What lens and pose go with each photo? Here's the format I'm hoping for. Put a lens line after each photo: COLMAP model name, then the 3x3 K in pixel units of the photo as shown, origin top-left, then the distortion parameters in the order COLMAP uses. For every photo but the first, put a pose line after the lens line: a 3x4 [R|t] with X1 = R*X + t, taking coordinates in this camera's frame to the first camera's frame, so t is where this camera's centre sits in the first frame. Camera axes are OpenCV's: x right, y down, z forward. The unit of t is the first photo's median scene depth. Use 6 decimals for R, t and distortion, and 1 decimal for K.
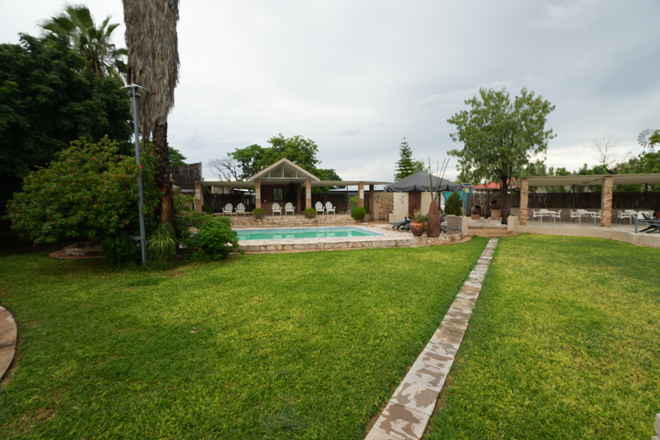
lens RADIAL K [[310.1, 0, 330.0], [0, 310.1, 220.0], [0, 0, 1]] dist [-0.002298, -0.000302]
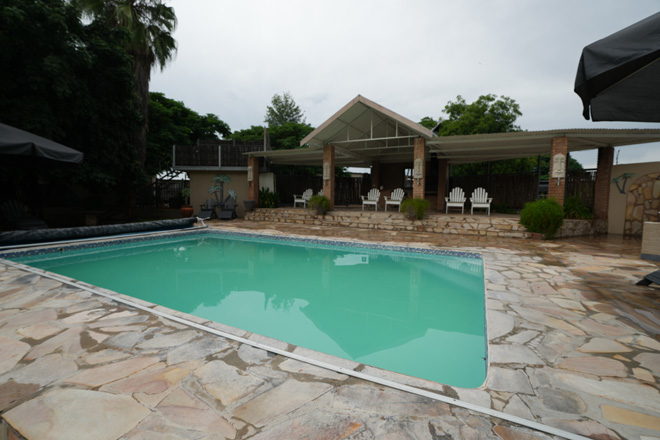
lens RADIAL K [[310.1, 0, 330.0], [0, 310.1, 220.0], [0, 0, 1]] dist [-0.002298, -0.000302]
pose [[0.779331, 0.069804, -0.622713, 0.067930], [-0.059615, 0.997528, 0.037210, -0.007962], [0.623770, 0.008124, 0.781565, 0.271192]]
